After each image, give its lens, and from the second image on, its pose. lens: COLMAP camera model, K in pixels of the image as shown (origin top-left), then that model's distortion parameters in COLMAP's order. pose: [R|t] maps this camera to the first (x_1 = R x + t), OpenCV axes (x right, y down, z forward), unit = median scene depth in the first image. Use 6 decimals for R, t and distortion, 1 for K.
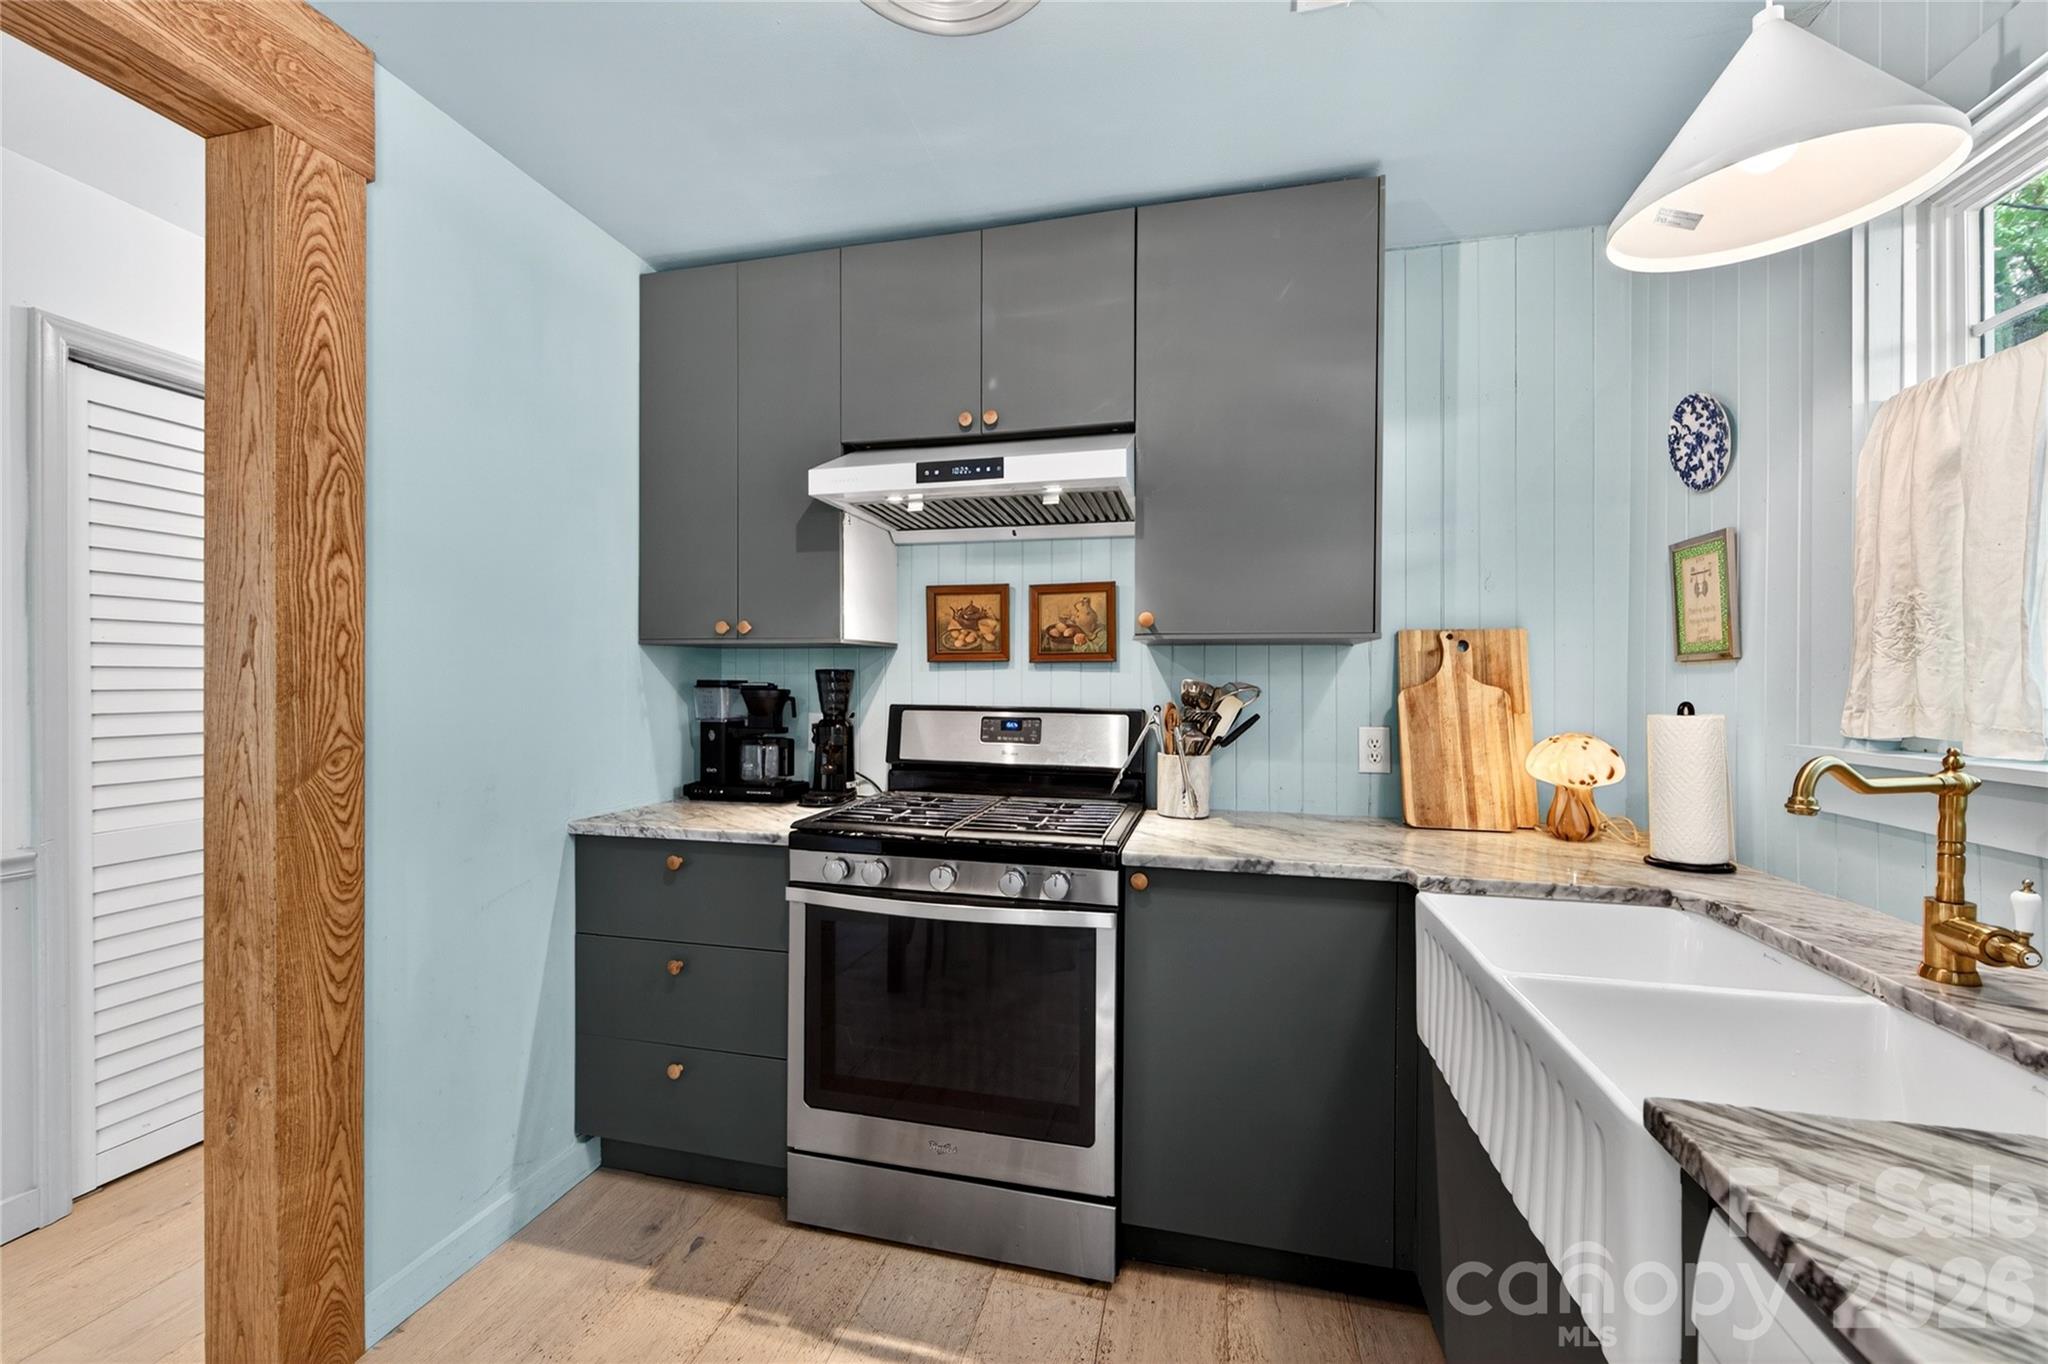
lens RADIAL K [[802.3, 0, 1020.1], [0, 802.3, 686.5], [0, 0, 1]] dist [0.000221, -0.000956]
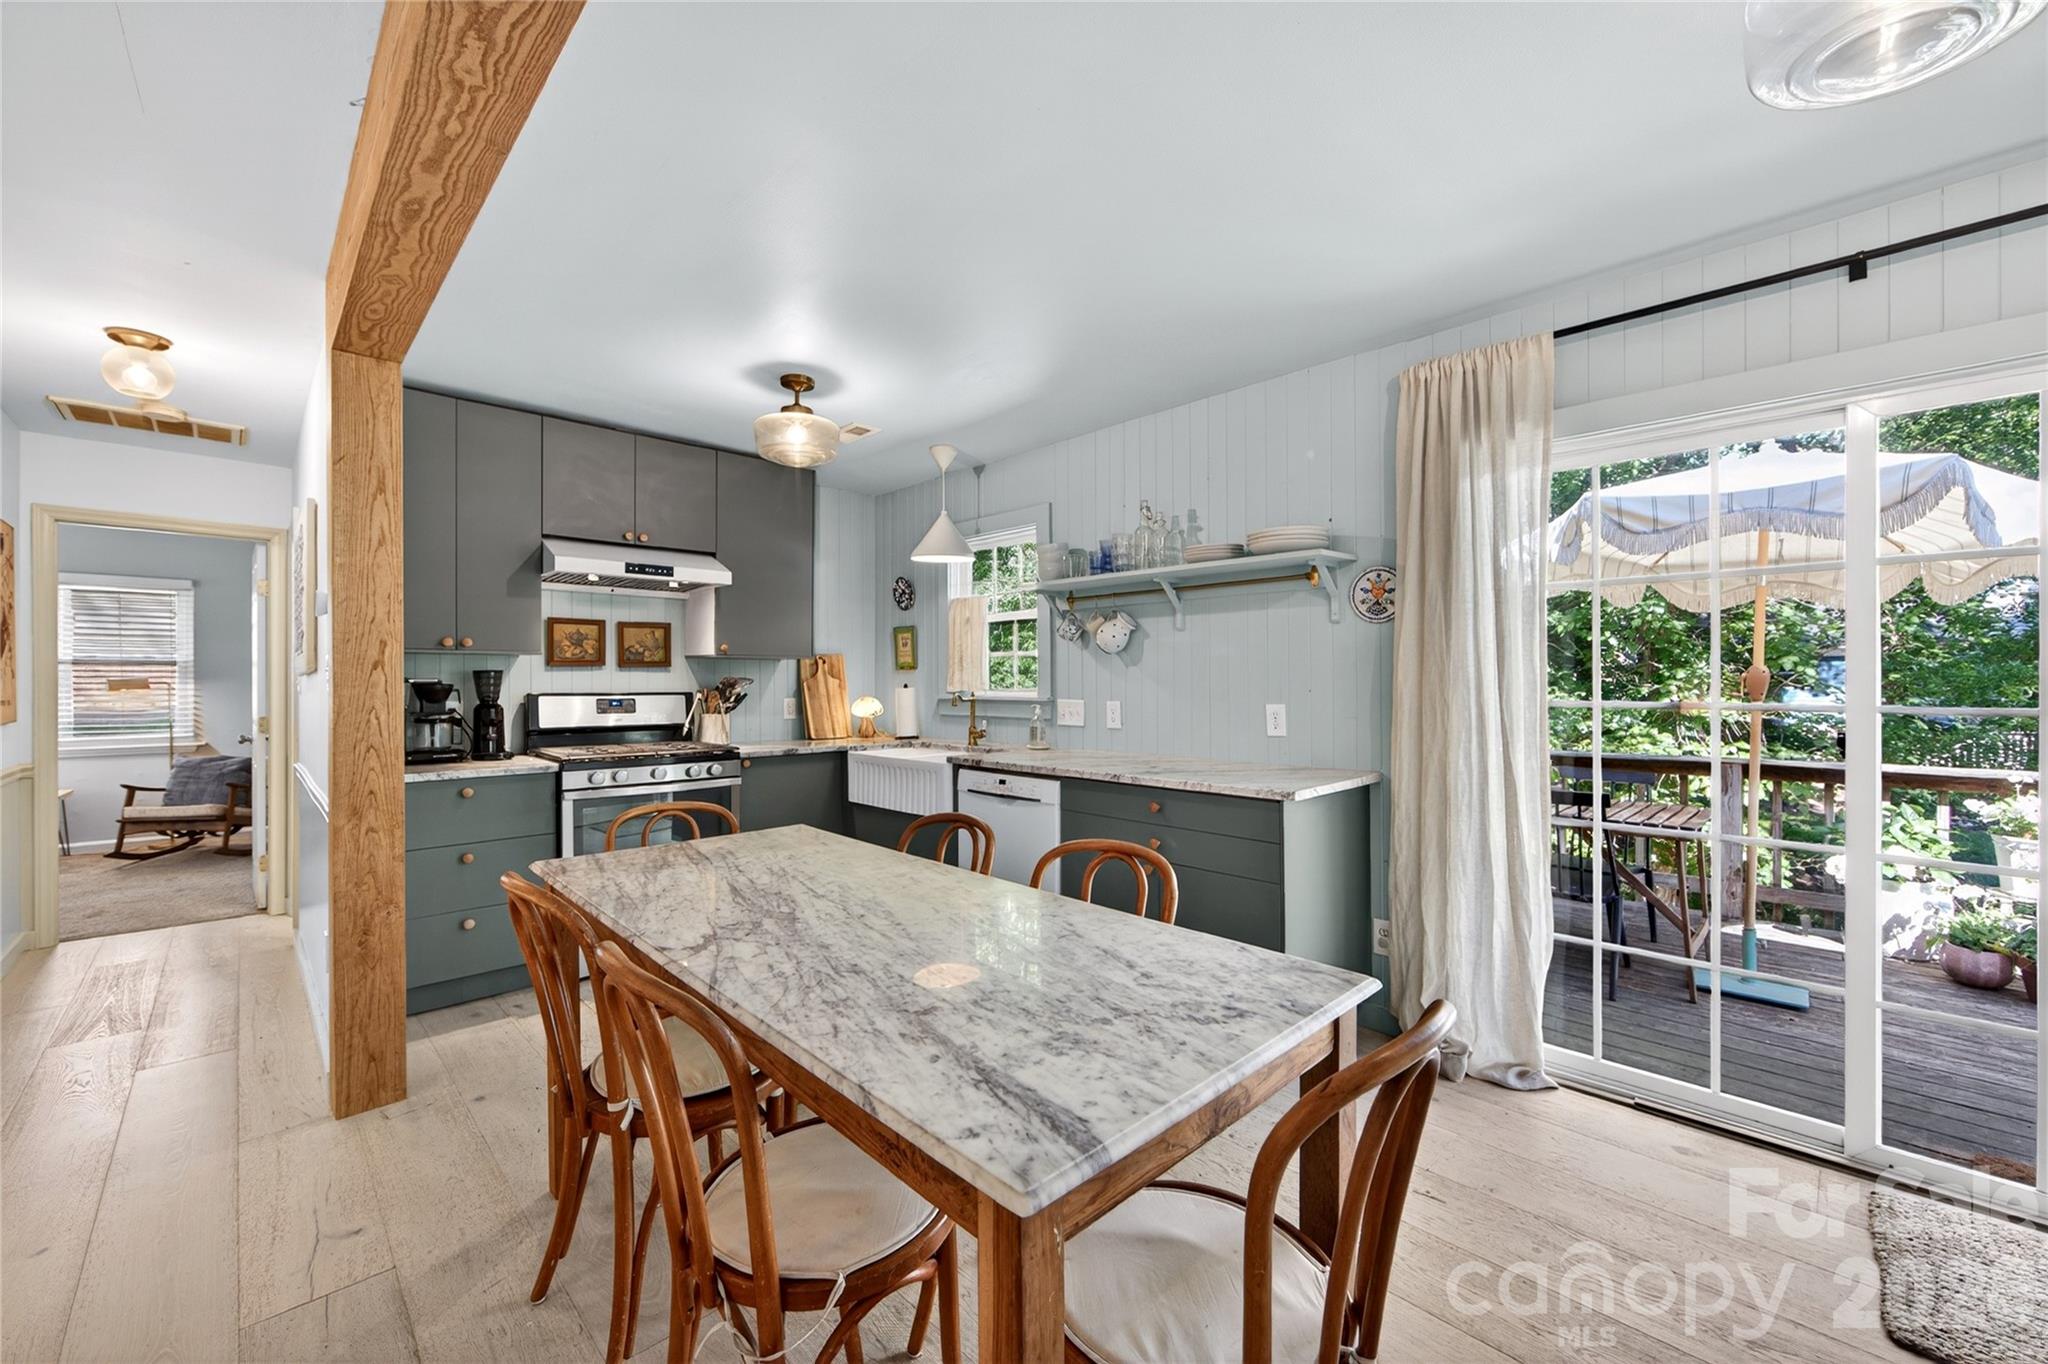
lens RADIAL K [[802.3, 0, 1020.1], [0, 802.3, 679.0], [0, 0, 1]] dist [0.000221, -0.000956]
pose [[0.532086, -0.004310, 0.846679, -1.178273], [0.011004, 0.999938, -0.001825, 0.010273], [-0.846619, 0.010288, 0.532100, -0.758747]]
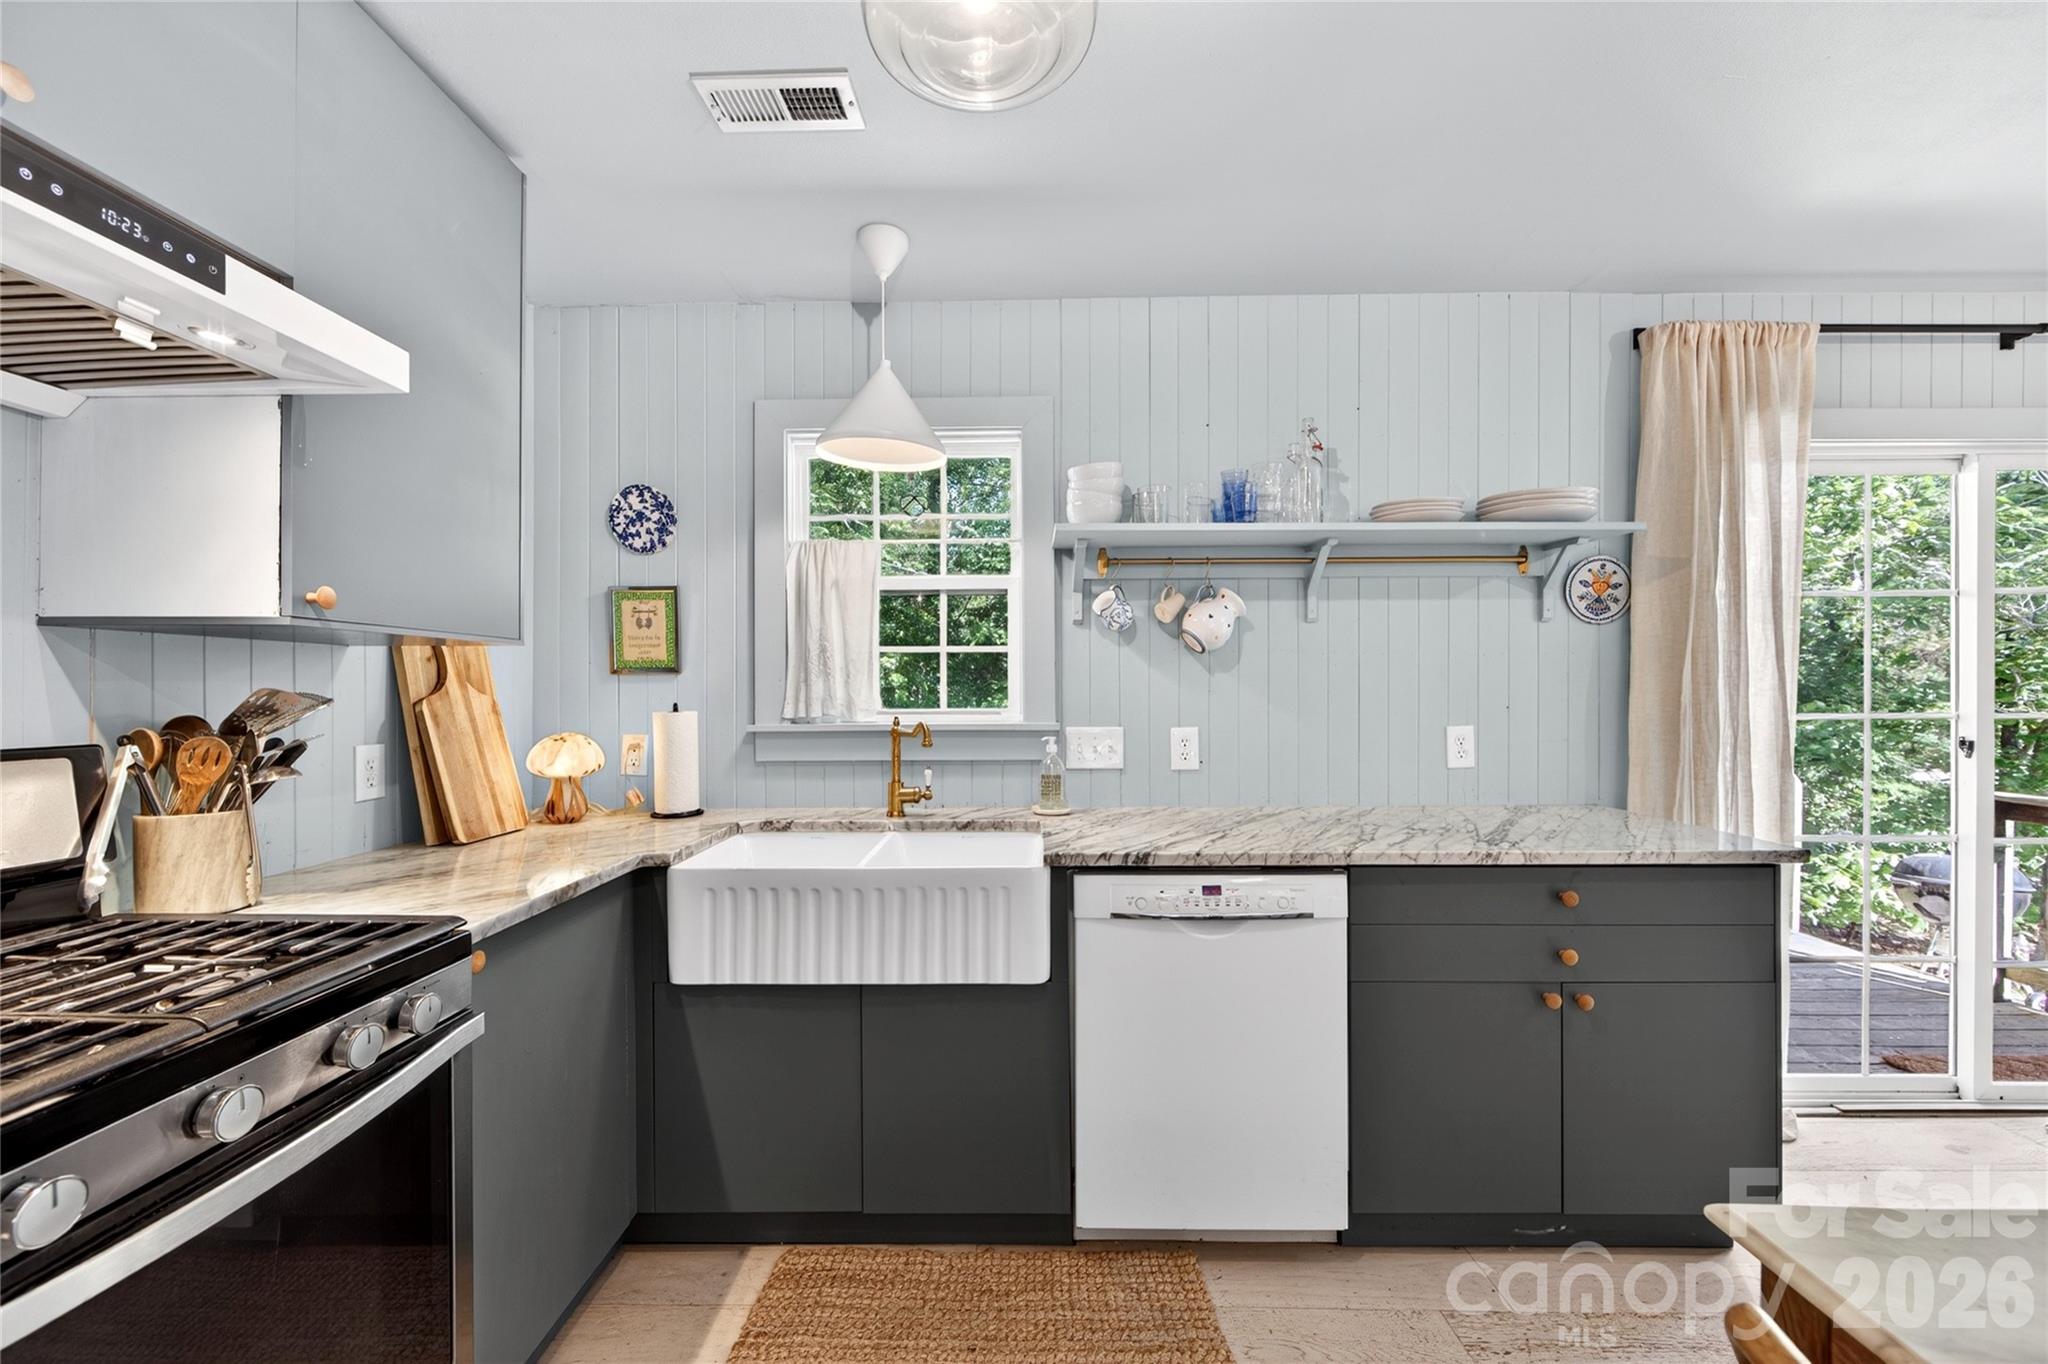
lens RADIAL K [[802.3, 0, 1018.9], [0, 802.3, 686.0], [0, 0, 1]] dist [0.000221, -0.000956]
pose [[-0.222001, -0.000413, 0.975046, -0.581903], [0.011002, 0.999935, 0.002928, -0.006552], [-0.974984, 0.011377, -0.221982, 0.576905]]
